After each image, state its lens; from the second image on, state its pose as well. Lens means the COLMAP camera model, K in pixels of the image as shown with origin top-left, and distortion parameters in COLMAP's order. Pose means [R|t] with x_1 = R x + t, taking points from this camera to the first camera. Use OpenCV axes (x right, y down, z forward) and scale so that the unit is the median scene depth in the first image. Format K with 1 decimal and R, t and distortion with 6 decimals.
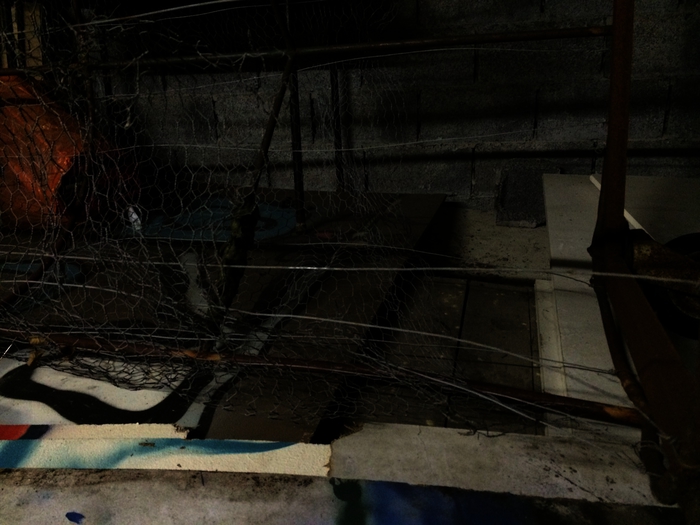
lens RADIAL K [[599.2, 0, 350.9], [0, 599.2, 260.5], [0, 0, 1]] dist [0.067784, -0.091765]
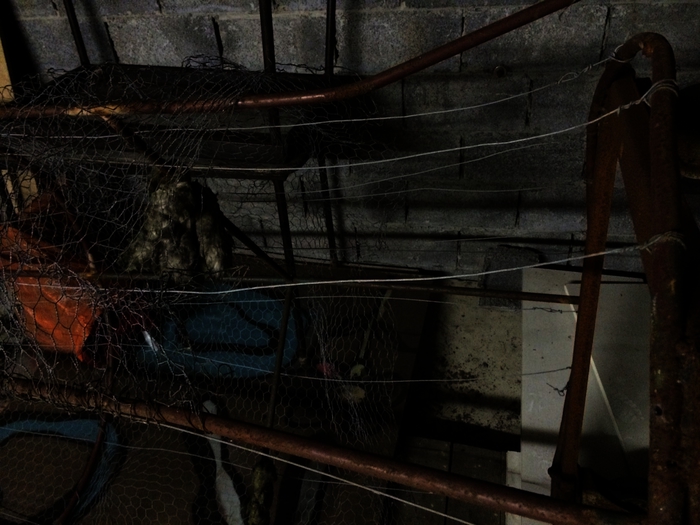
lens RADIAL K [[599.2, 0, 351.3], [0, 599.2, 264.4], [0, 0, 1]] dist [0.067784, -0.091765]
pose [[0.998916, -0.045715, 0.008768, 0.003435], [0.041354, 0.958032, 0.283663, -0.468630], [-0.021368, -0.282993, 0.958884, -0.022581]]
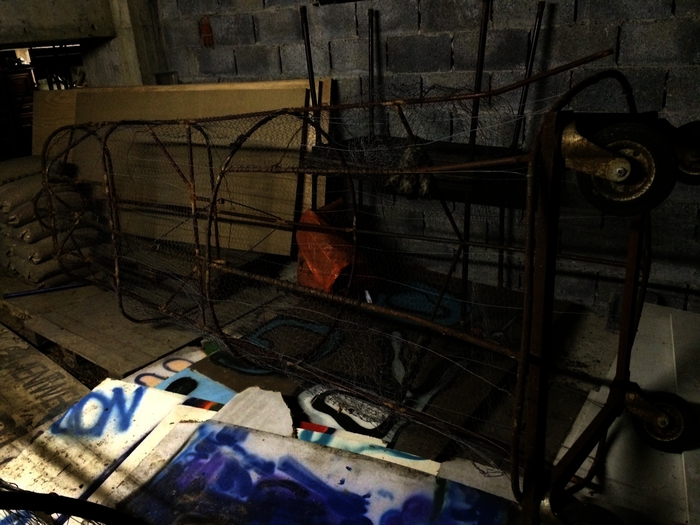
lens RADIAL K [[599.2, 0, 350.6], [0, 599.2, 263.3], [0, 0, 1]] dist [0.067784, -0.091765]
pose [[0.936363, 0.114694, -0.331767, 0.137408], [-0.102579, 0.993265, 0.053864, -0.241105], [0.335710, -0.016404, 0.941822, -0.577916]]
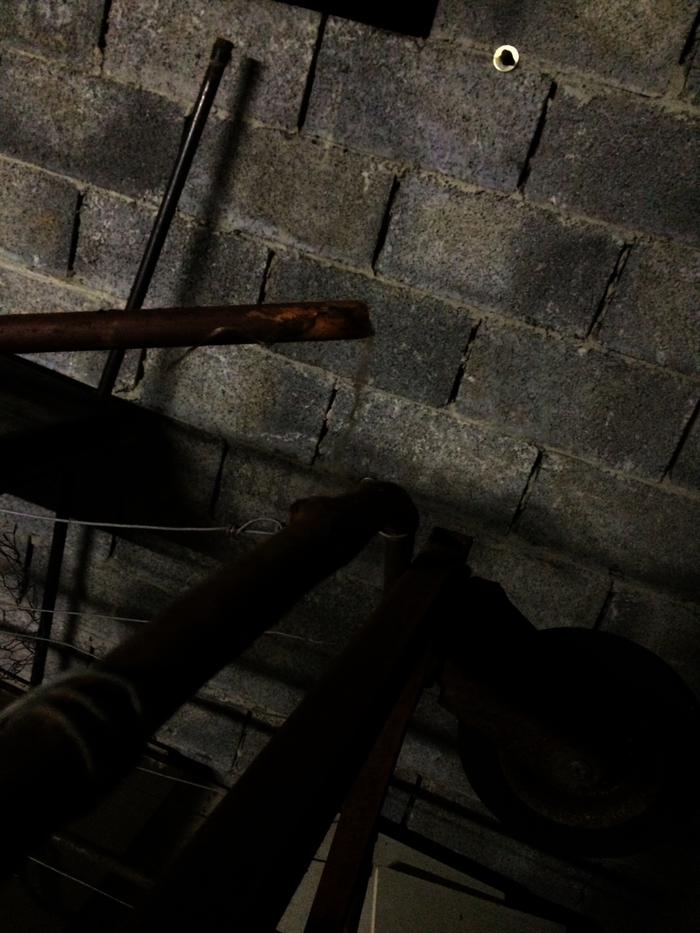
lens RADIAL K [[798.7, 0, 353.6], [0, 798.7, 463.6], [0, 0, 1]] dist [0.067784, -0.091765]
pose [[0.949296, 0.300103, 0.093676, 0.161463], [-0.301161, 0.953569, -0.002967, -0.493870], [-0.090217, -0.025395, 0.995598, 0.176193]]
